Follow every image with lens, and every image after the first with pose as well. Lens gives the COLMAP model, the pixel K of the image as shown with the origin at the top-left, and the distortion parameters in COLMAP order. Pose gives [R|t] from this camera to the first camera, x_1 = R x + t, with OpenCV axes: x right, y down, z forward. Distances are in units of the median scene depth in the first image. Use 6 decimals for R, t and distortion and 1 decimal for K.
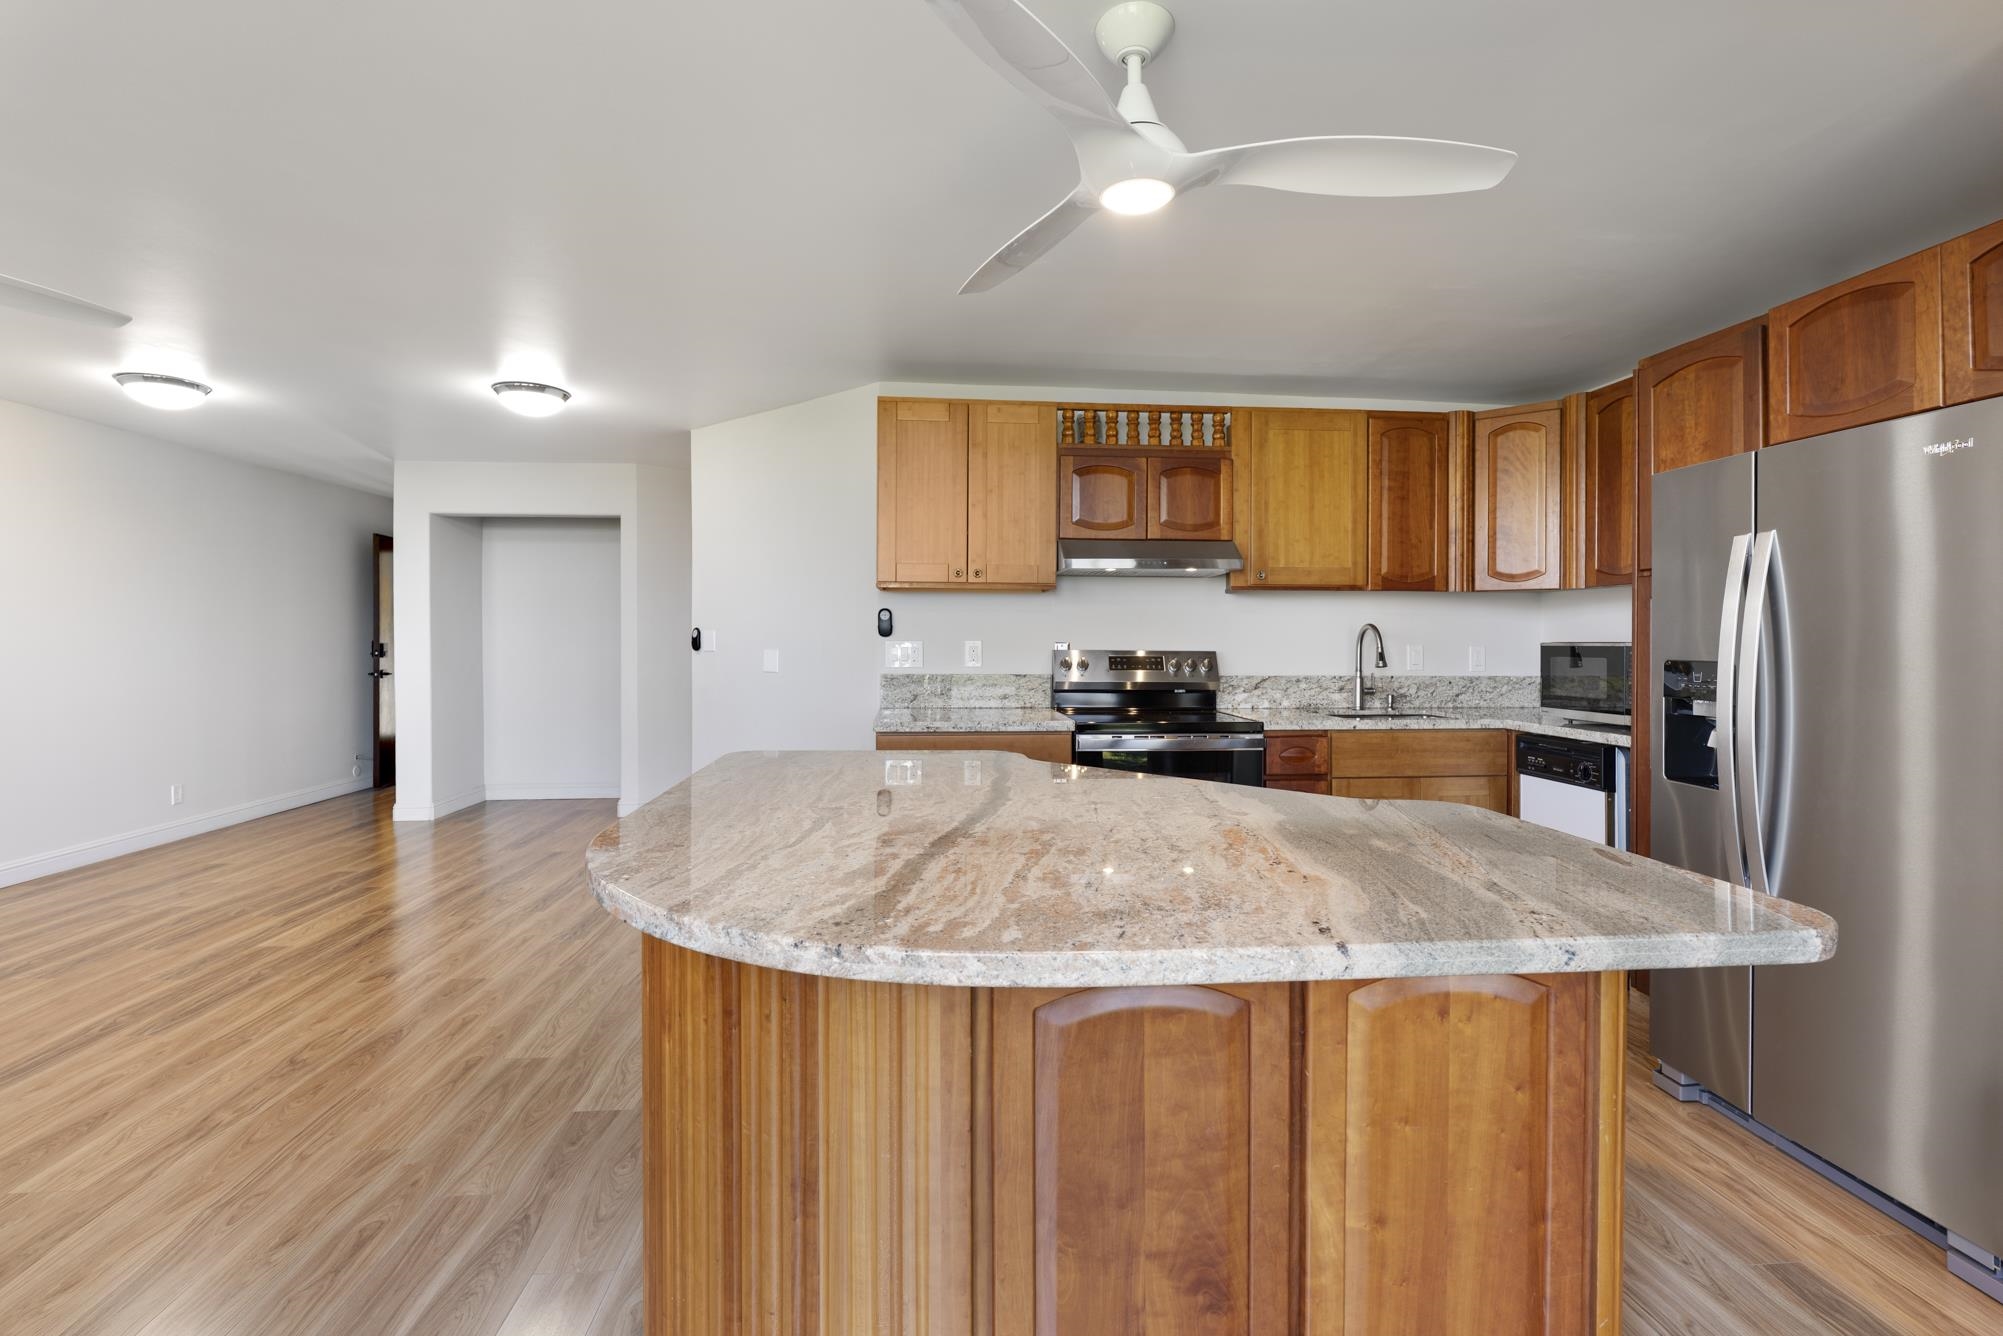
lens RADIAL K [[884.8, 0, 999.8], [0, 884.8, 651.1], [0, 0, 1]] dist [-0.009098, 0.001018]
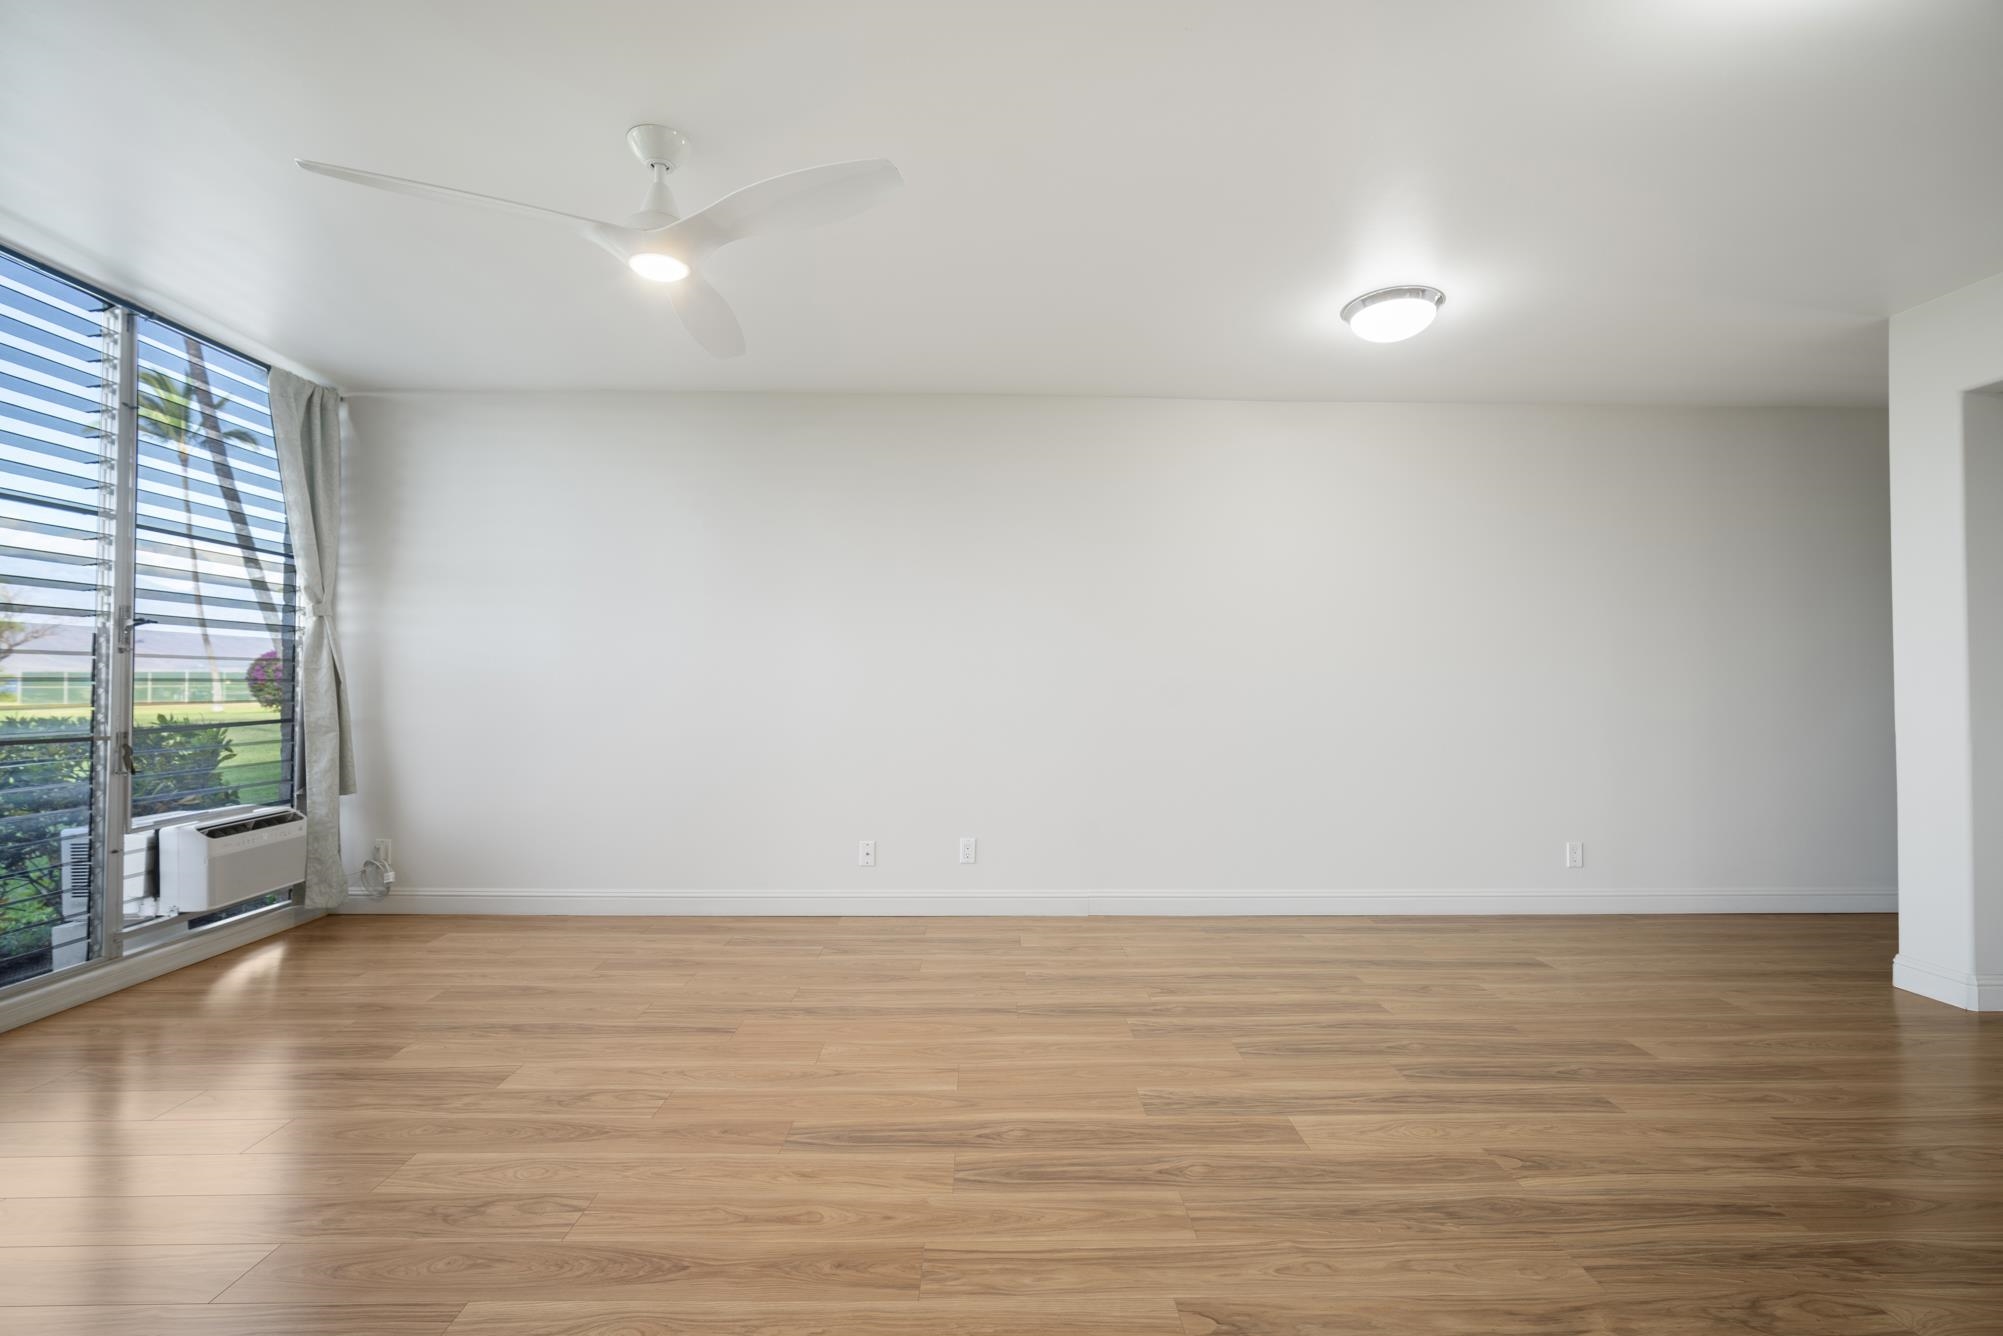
lens RADIAL K [[871.8, 0, 991.5], [0, 871.8, 666.7], [0, 0, 1]] dist [-0.012078, -0.000090]
pose [[-0.069276, -0.019174, -0.997413, -0.191786], [-0.020370, 0.999634, -0.017802, 0.029663], [0.997390, 0.019084, -0.069641, 0.741460]]
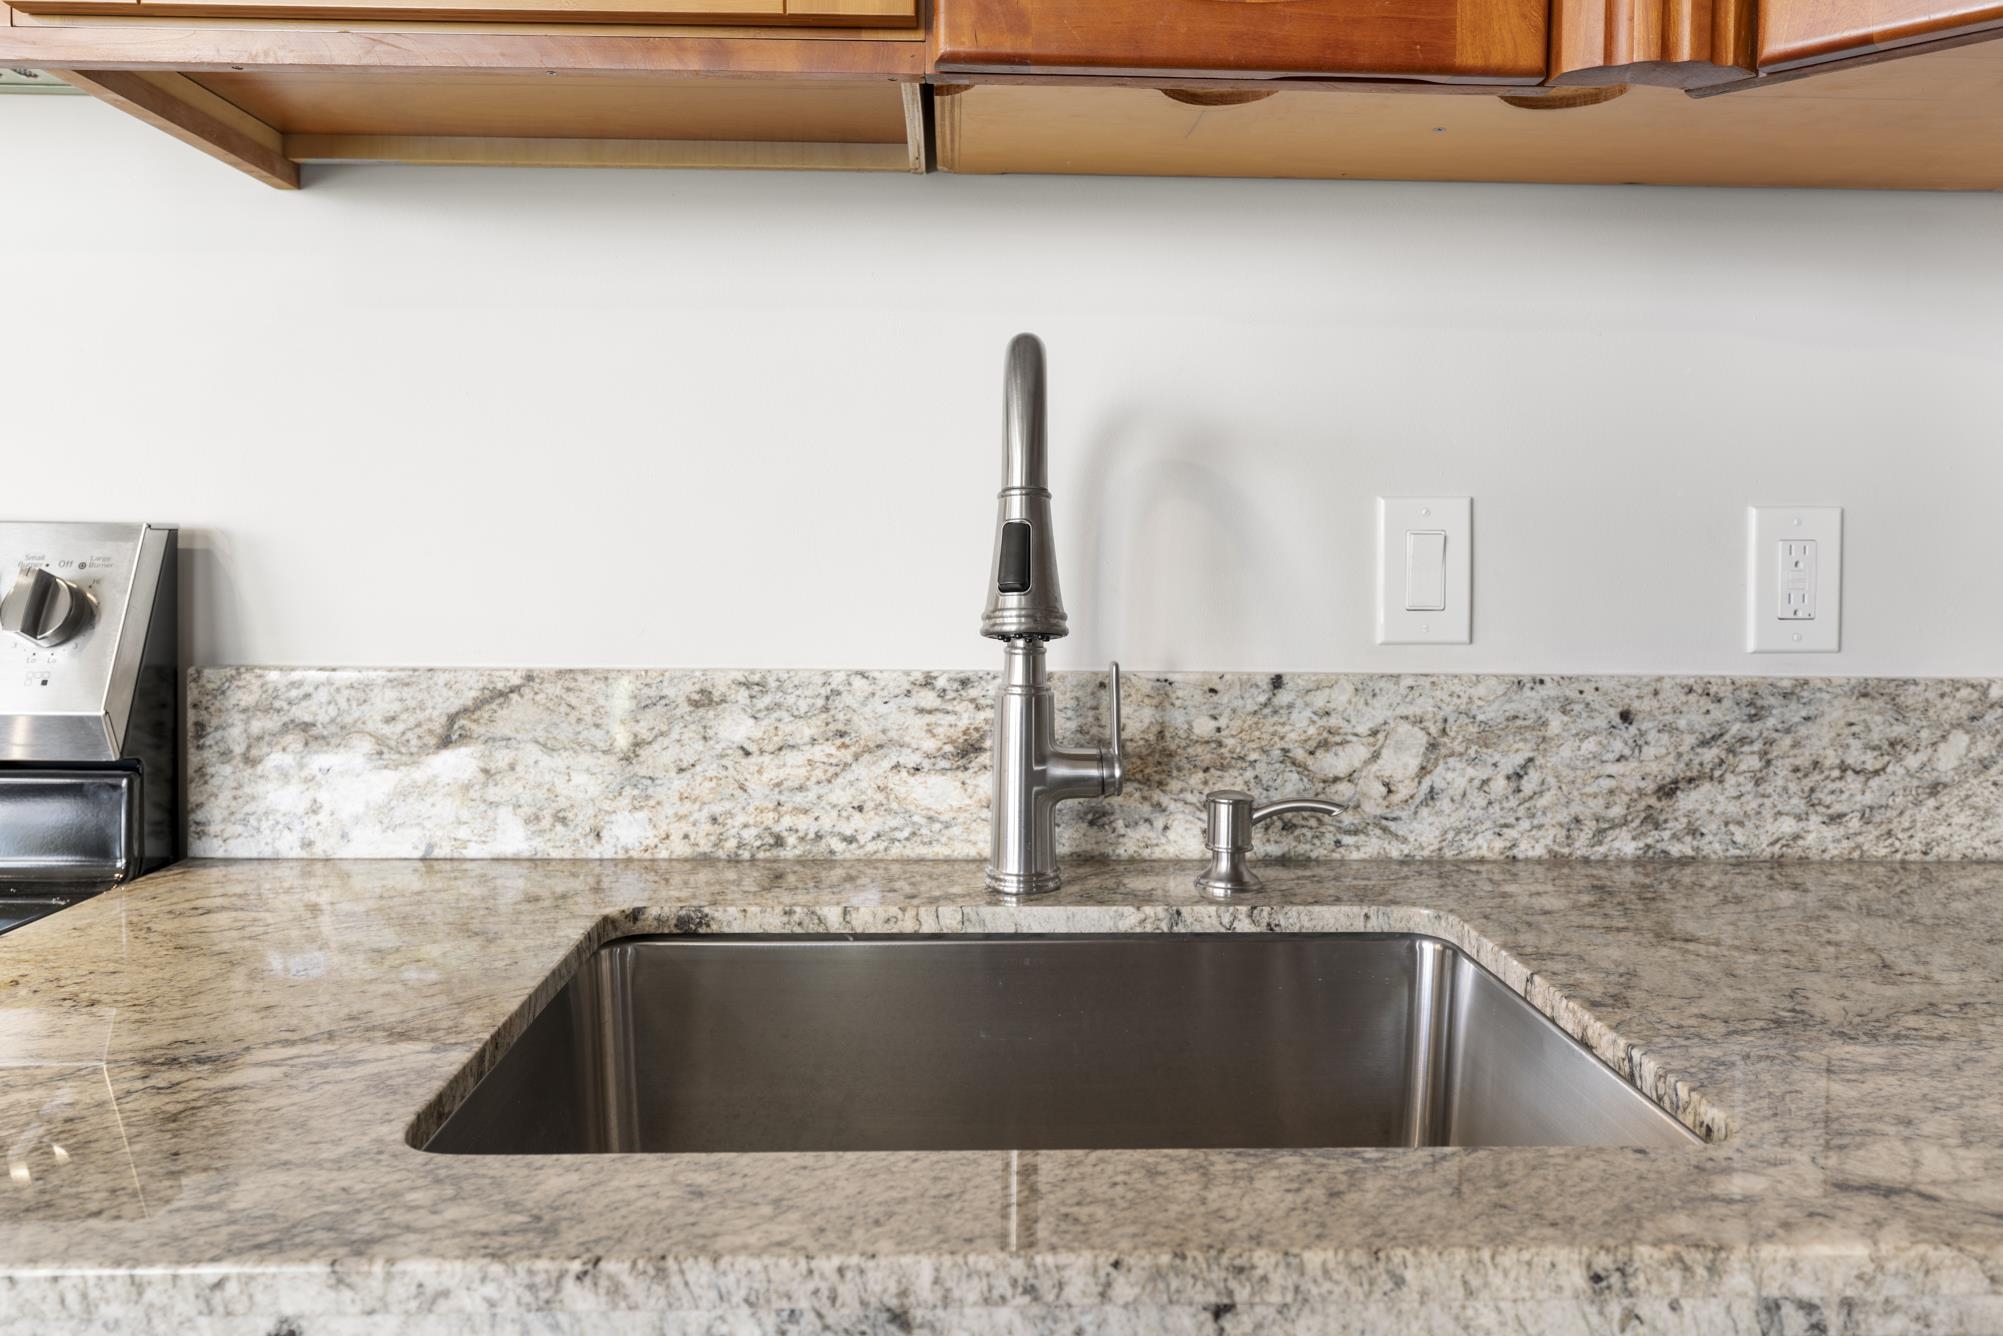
lens RADIAL K [[1386.6, 0, 1000.4], [0, 1386.6, 586.2], [0, 0, 1]] dist [-0.004508, 0.001055]
pose [[0.998645, 0.005843, -0.051719, 0.441042], [-0.004777, 0.999774, 0.020711, 0.006259], [0.051828, -0.020436, 0.998447, 0.795180]]
